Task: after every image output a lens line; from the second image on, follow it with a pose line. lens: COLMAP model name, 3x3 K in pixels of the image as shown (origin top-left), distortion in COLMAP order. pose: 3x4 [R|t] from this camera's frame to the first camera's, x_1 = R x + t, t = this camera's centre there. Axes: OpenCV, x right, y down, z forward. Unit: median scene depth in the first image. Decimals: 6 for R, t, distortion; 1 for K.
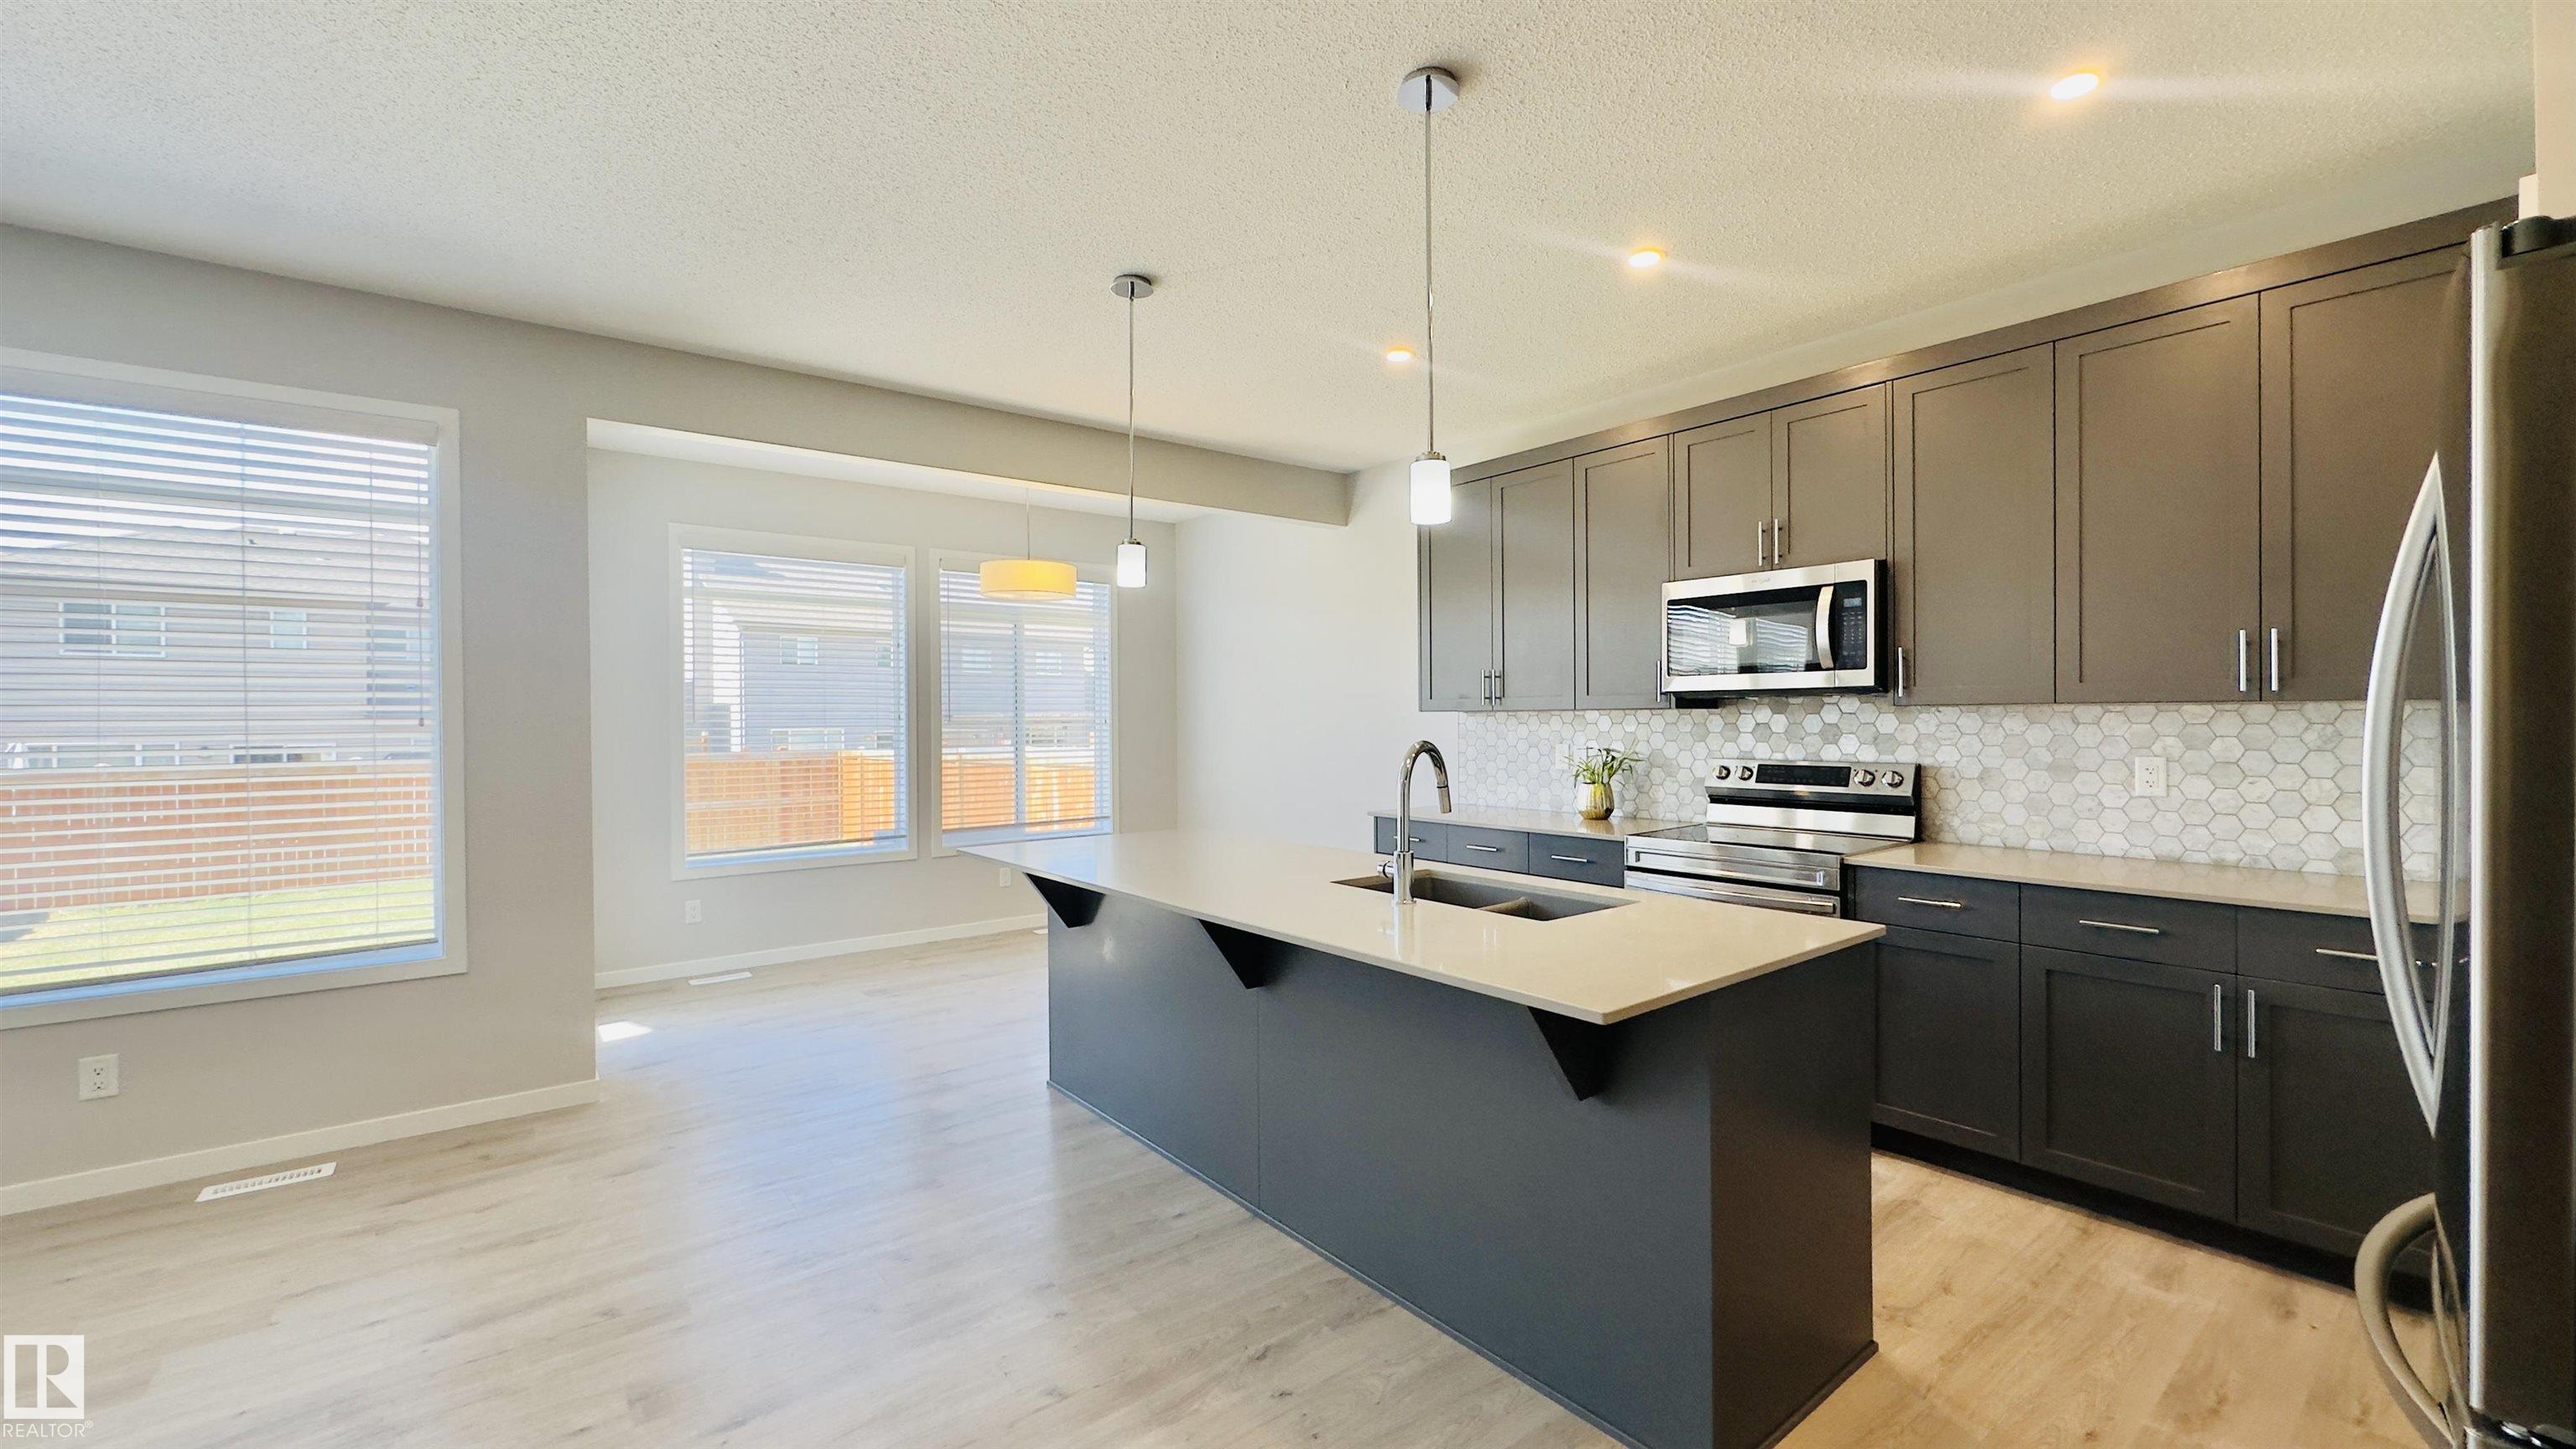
lens RADIAL K [[1026.7, 0, 1288.0], [0, 1026.7, 724.5], [0, 0, 1]] dist [-0.001440, 0.000130]
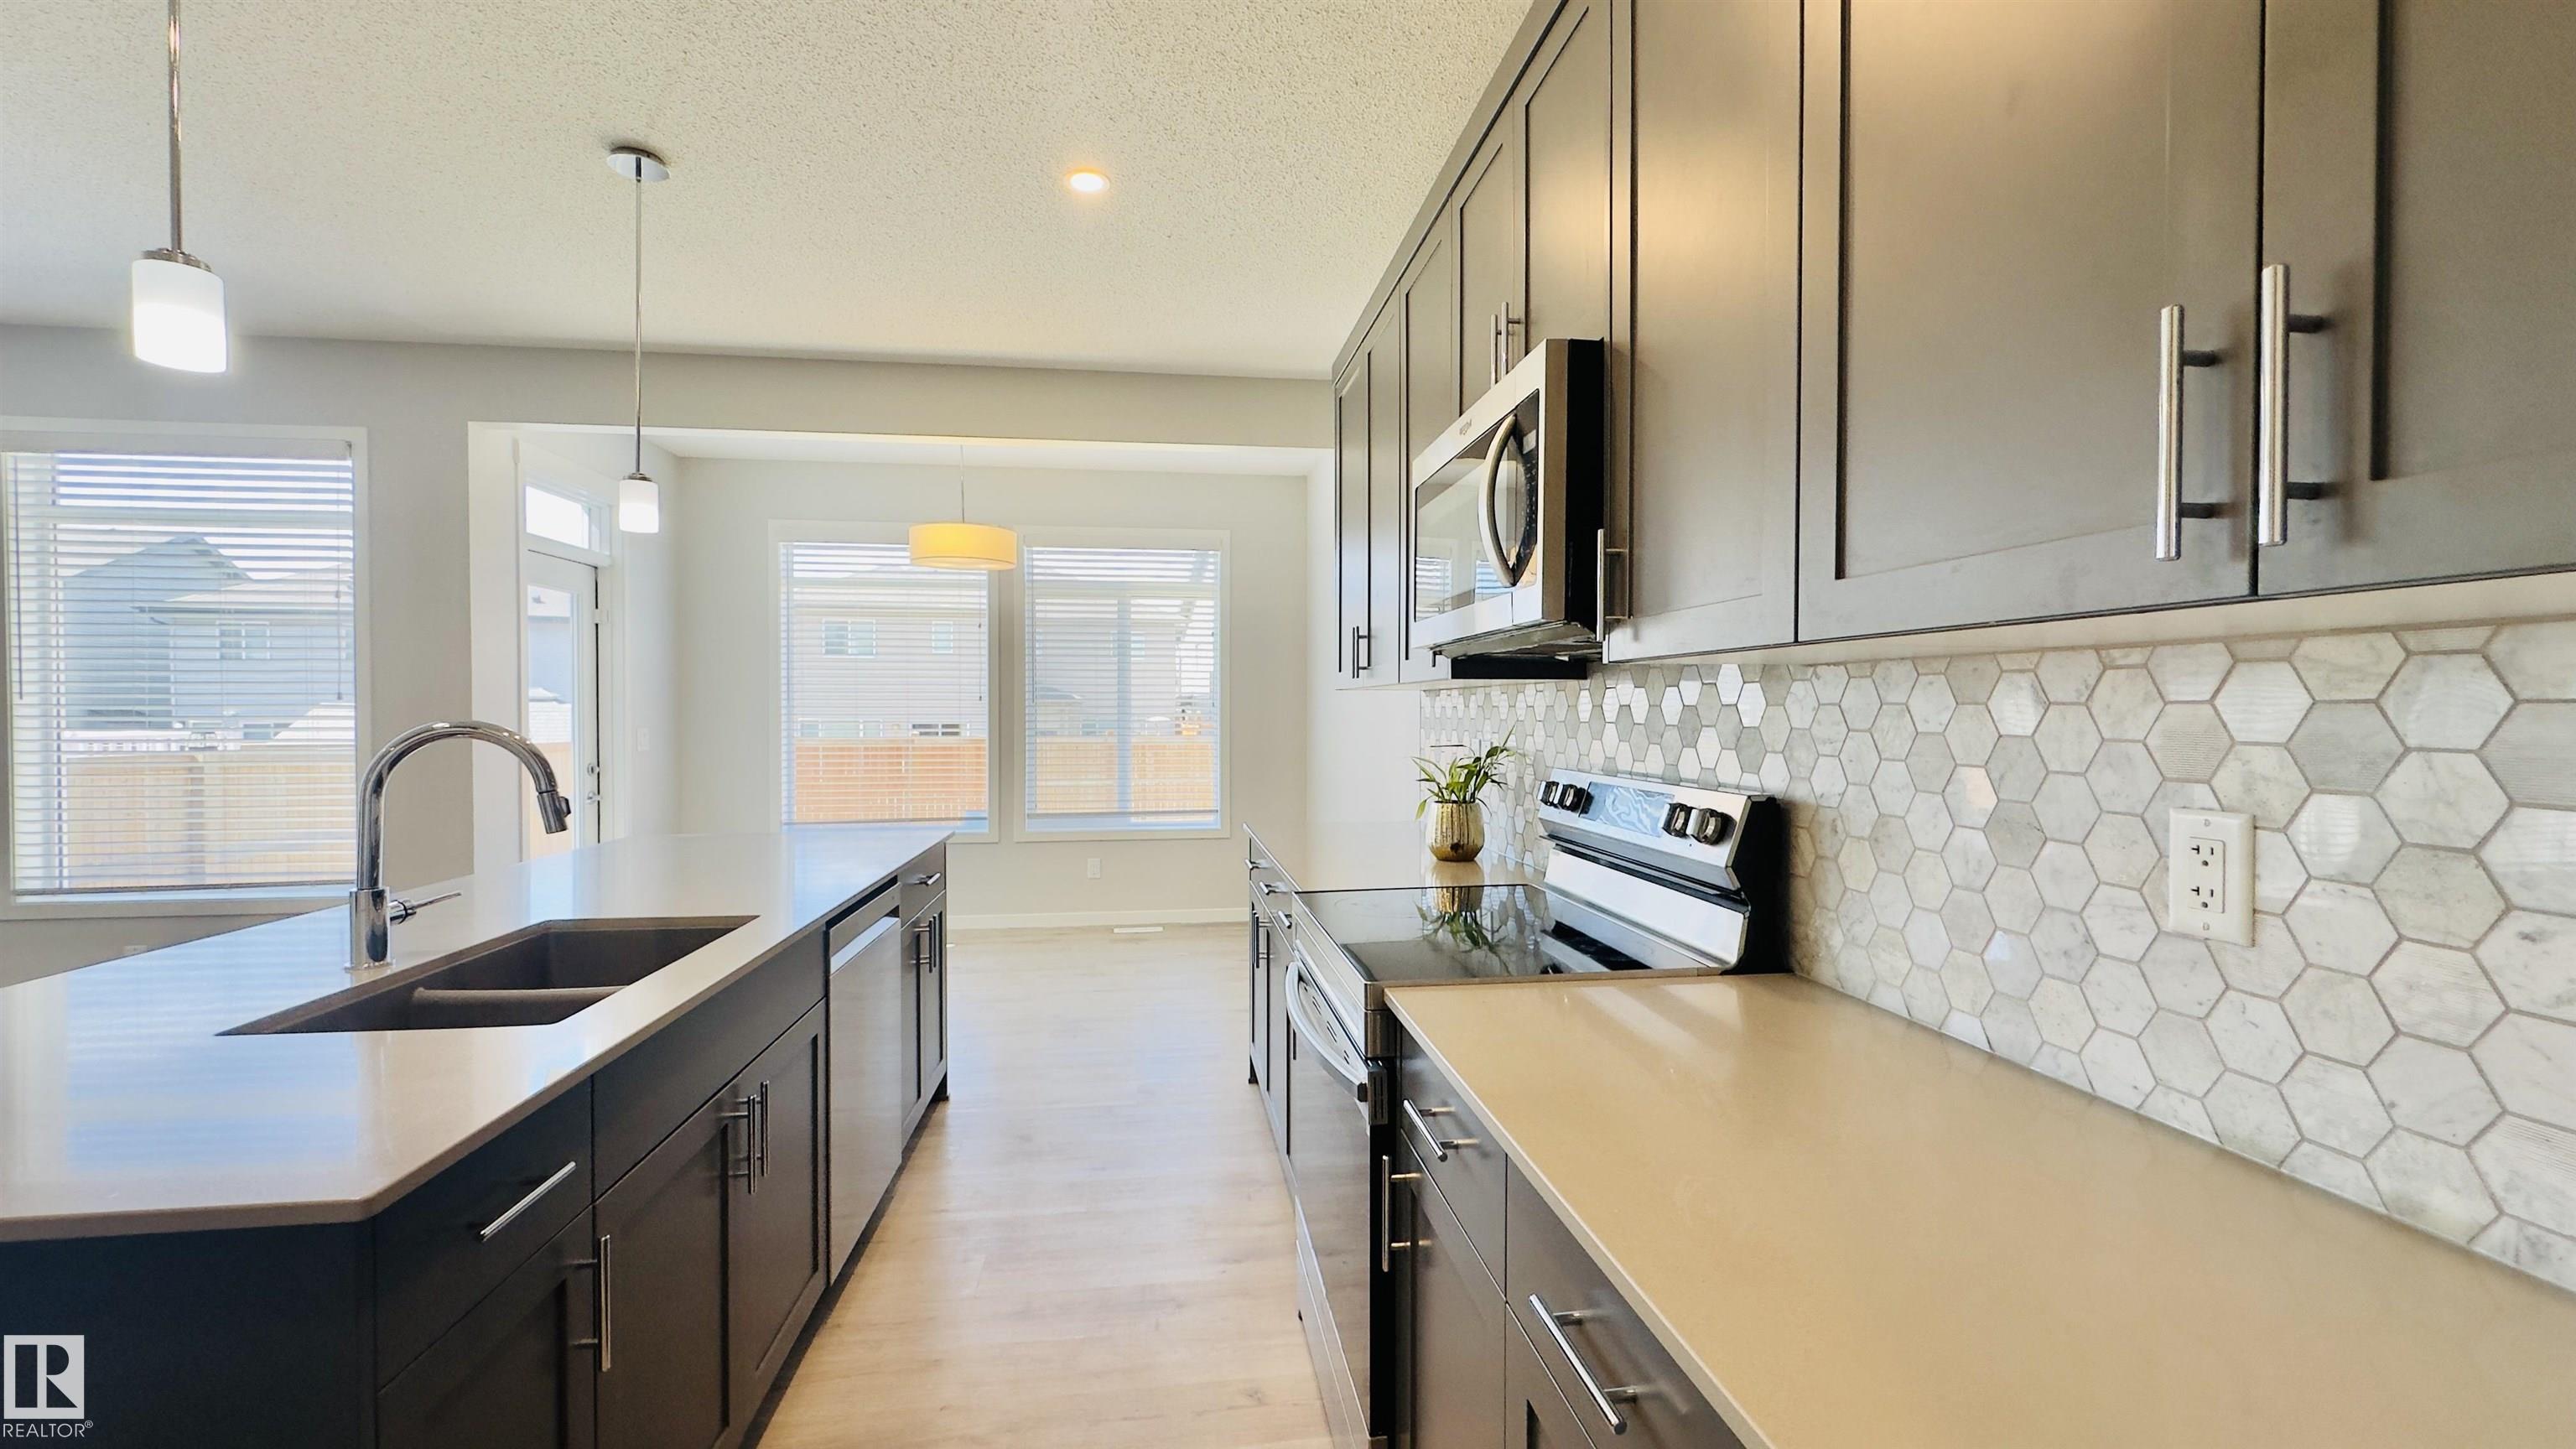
lens RADIAL K [[1026.7, 0, 1288.0], [0, 1026.7, 724.5], [0, 0, 1]] dist [-0.001440, 0.000130]
pose [[0.858613, 0.014918, -0.512408, 0.686879], [-0.010534, 0.999879, 0.011460, 0.005043], [0.512517, -0.004442, 0.858666, 0.537576]]
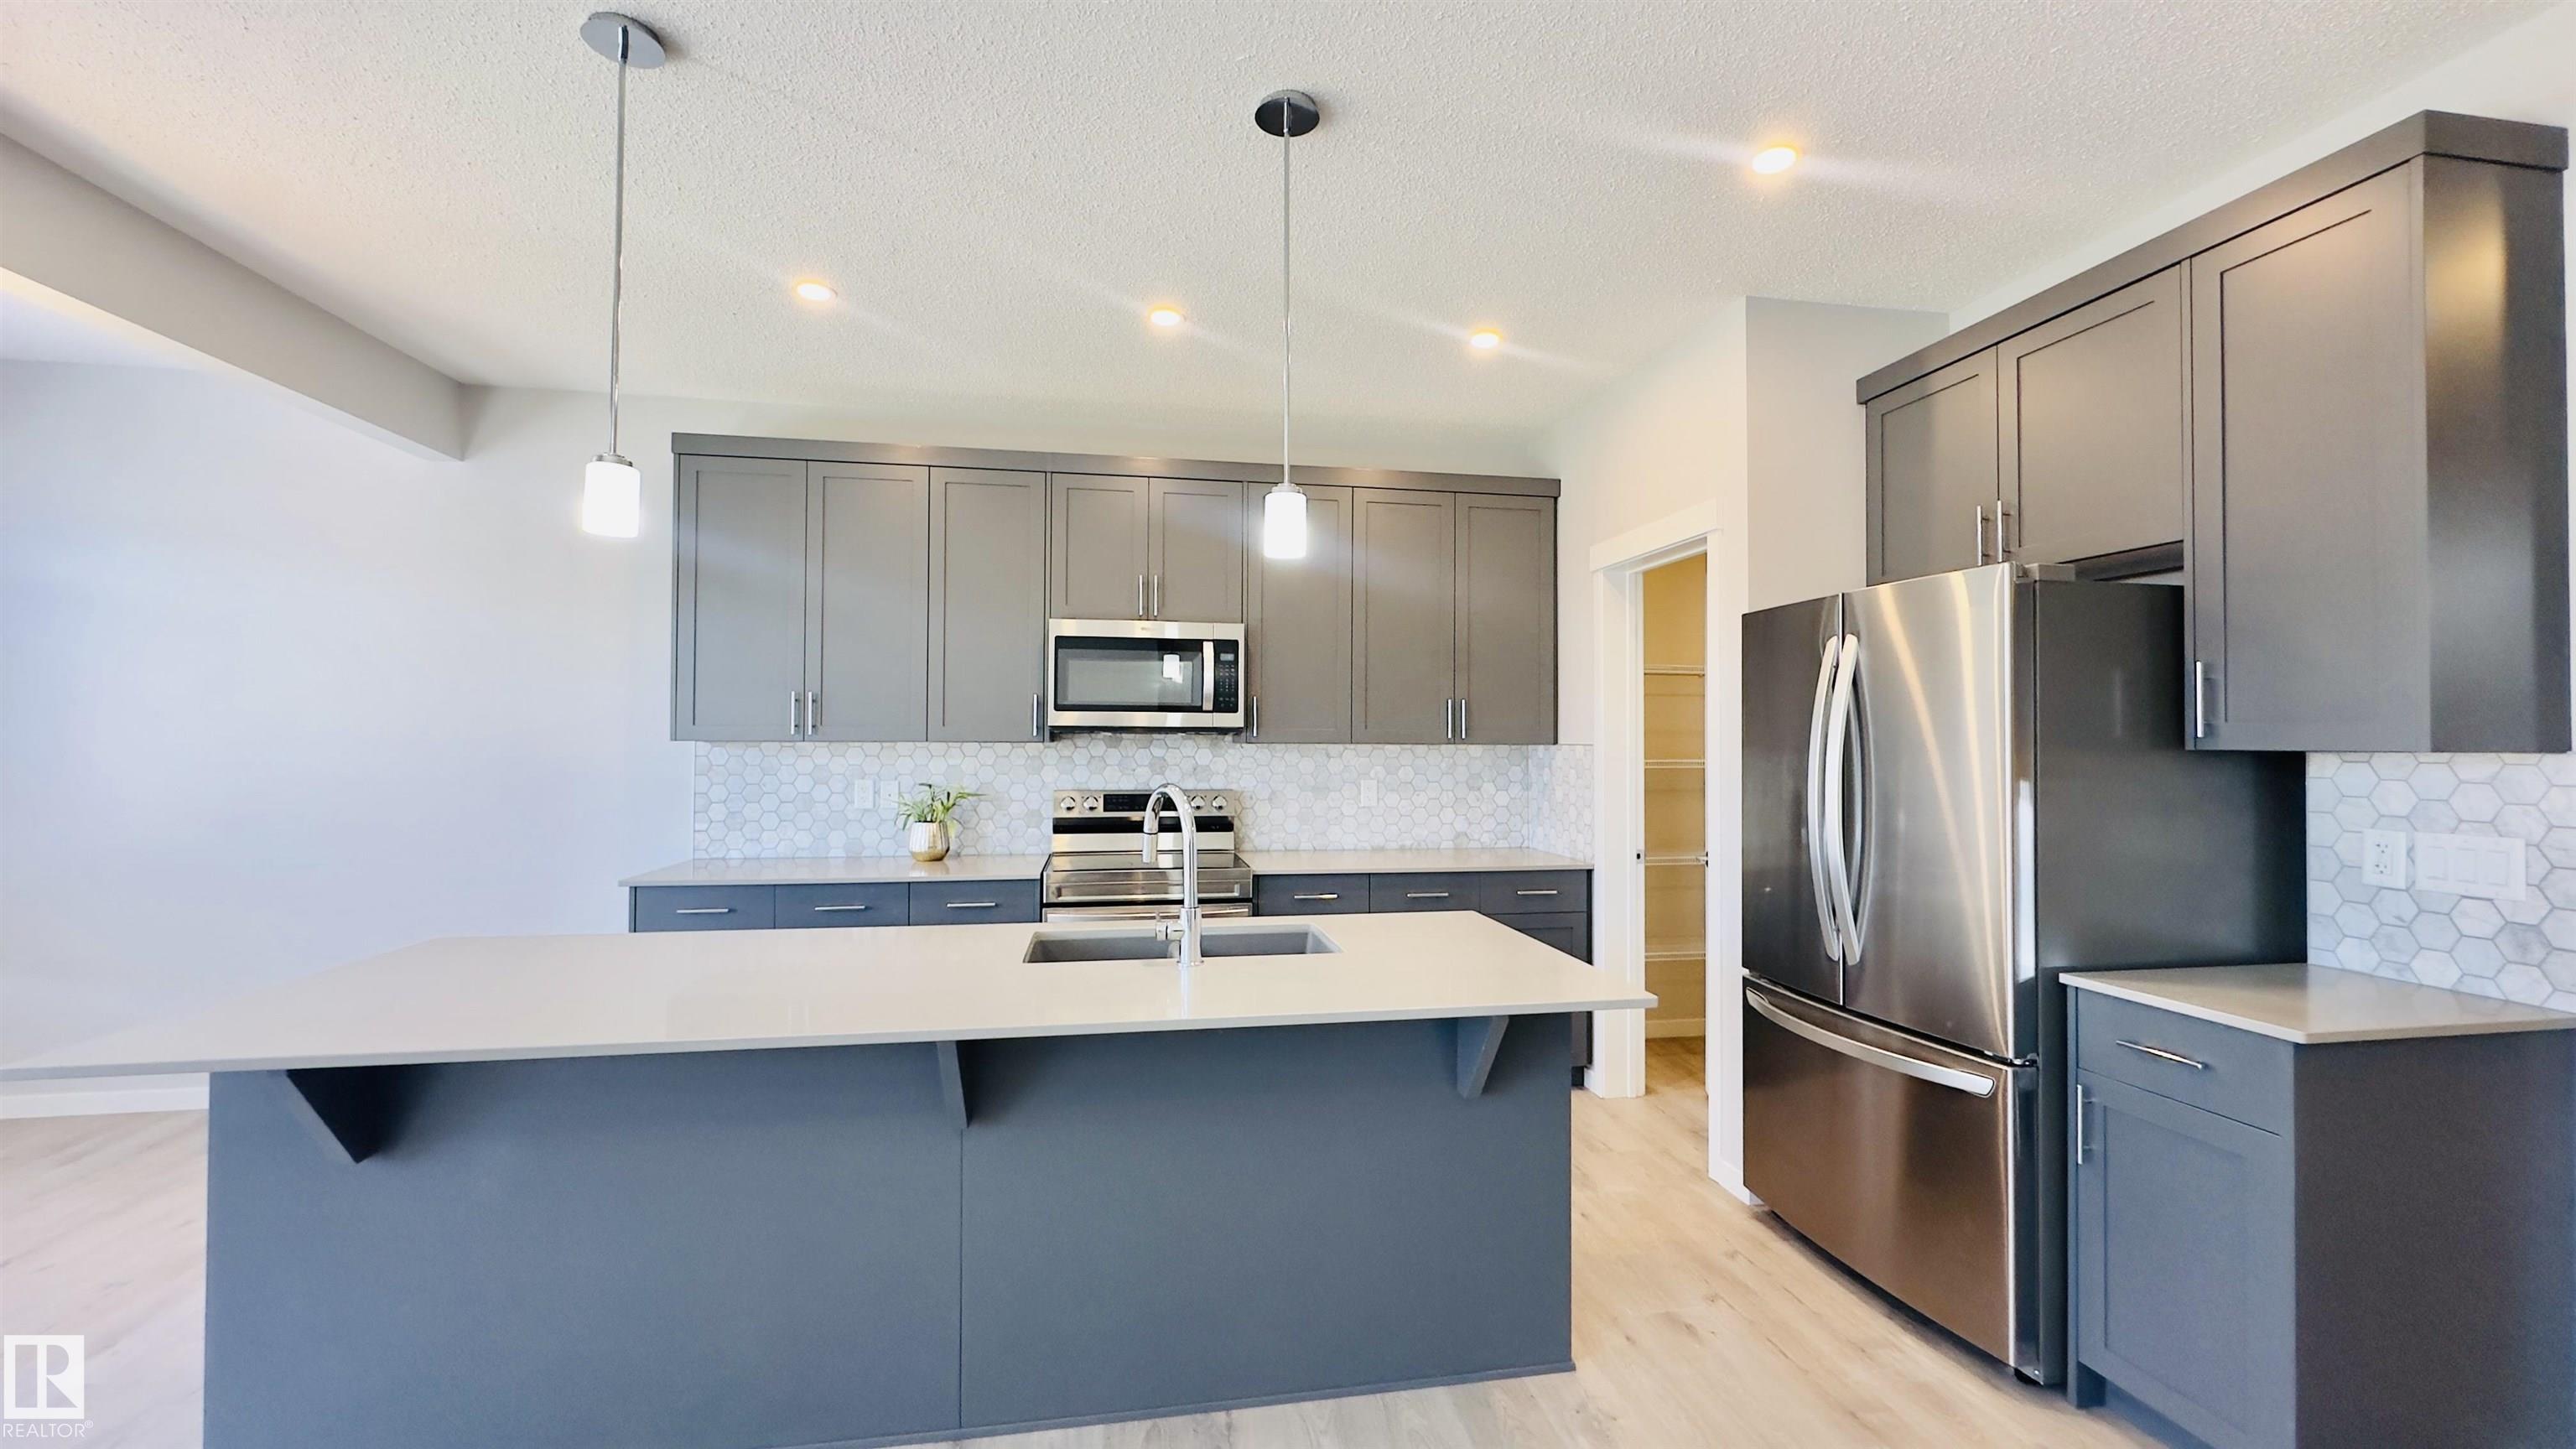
lens RADIAL K [[1026.7, 0, 1288.0], [0, 1026.7, 724.5], [0, 0, 1]] dist [-0.001440, 0.000130]
pose [[0.476855, 0.021689, 0.878714, -0.465834], [-0.002571, 0.999726, -0.023281, -0.011980], [-0.878978, 0.008842, 0.476780, 0.358141]]
